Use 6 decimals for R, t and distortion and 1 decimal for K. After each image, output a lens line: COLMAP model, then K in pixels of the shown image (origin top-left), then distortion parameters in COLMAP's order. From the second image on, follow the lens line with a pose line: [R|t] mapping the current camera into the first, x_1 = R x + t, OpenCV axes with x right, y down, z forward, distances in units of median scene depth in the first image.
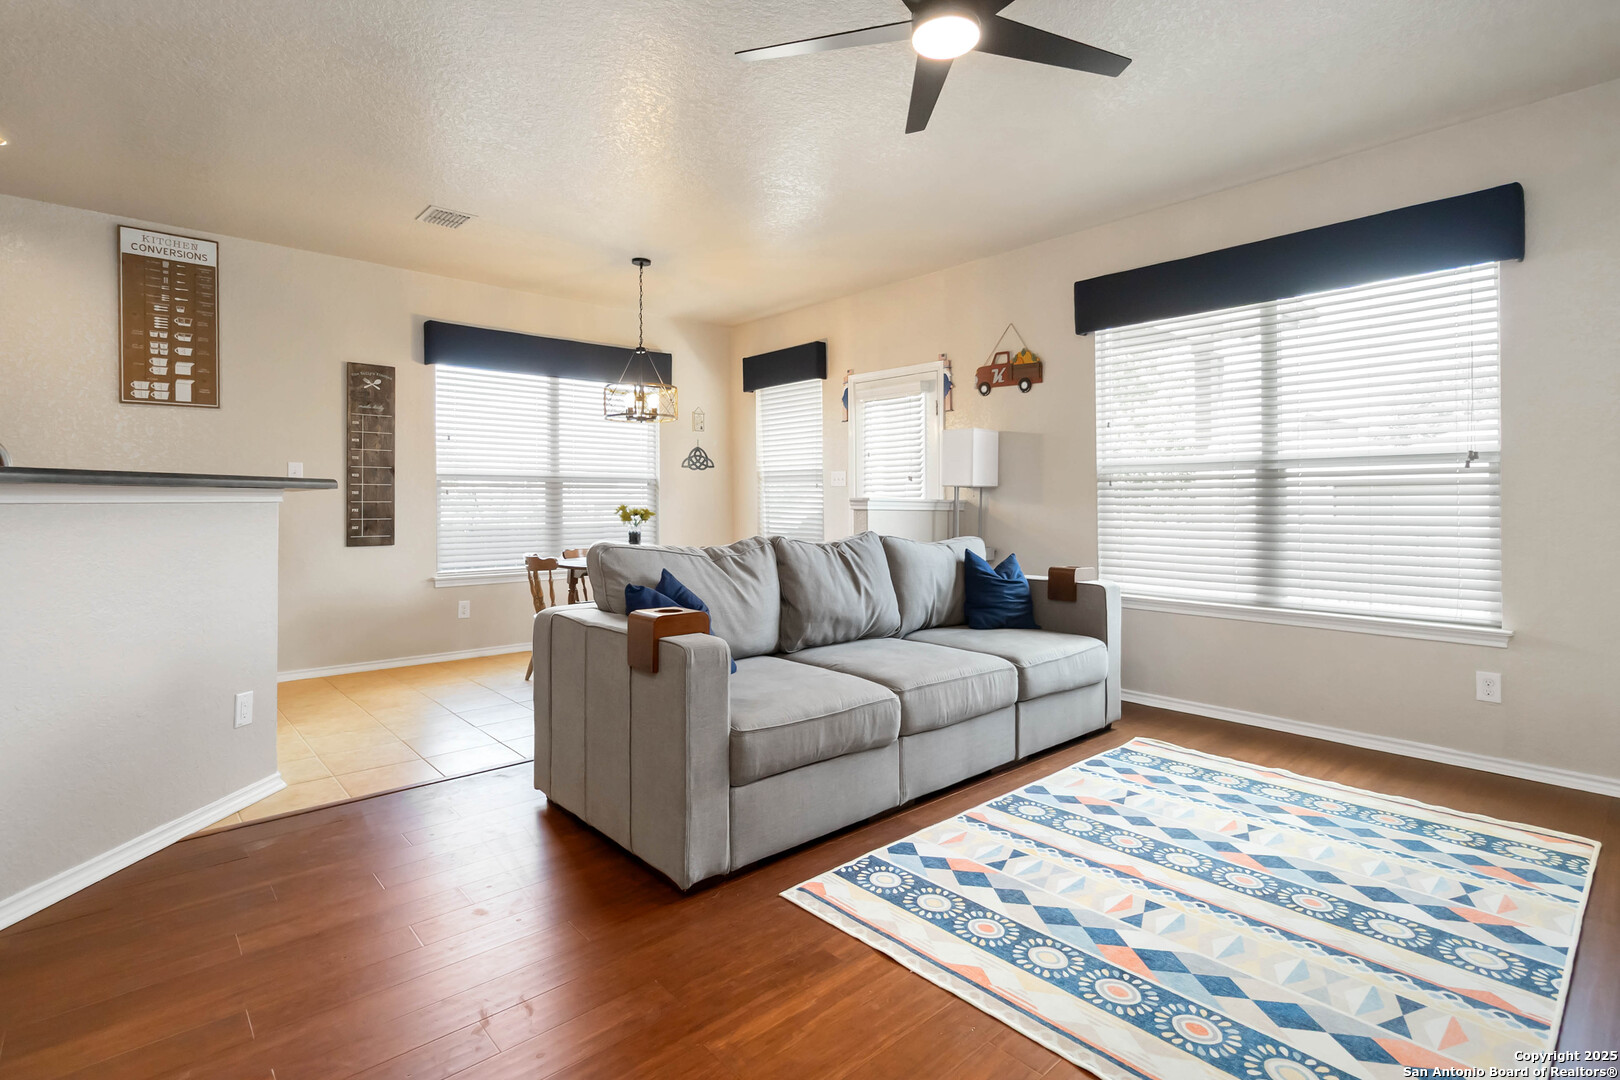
lens RADIAL K [[772.4, 0, 807.7], [0, 772.4, 505.7], [0, 0, 1]] dist [0.004119, 0.001623]
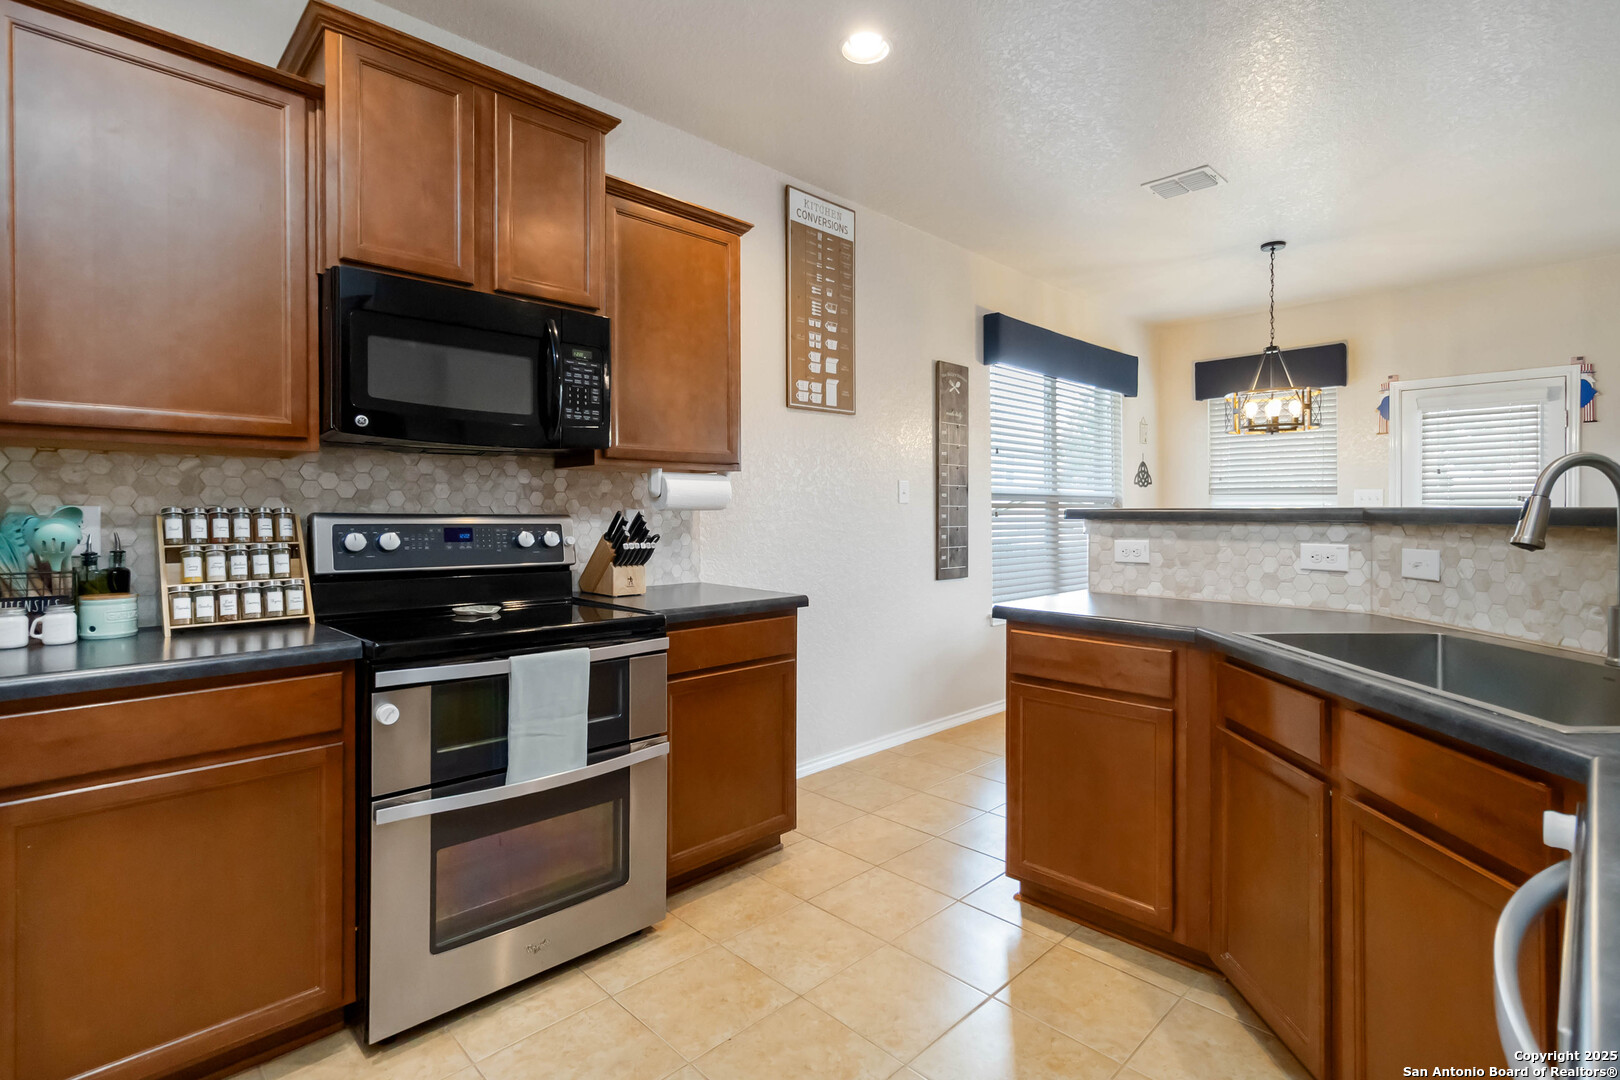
lens RADIAL K [[772.4, 0, 810.1], [0, 772.4, 528.5], [0, 0, 1]] dist [0.004119, 0.001623]
pose [[0.998859, -0.001094, 0.047739, -0.772886], [0.000429, 0.999903, 0.013925, -0.015001], [-0.047750, -0.013888, 0.998763, 0.166640]]
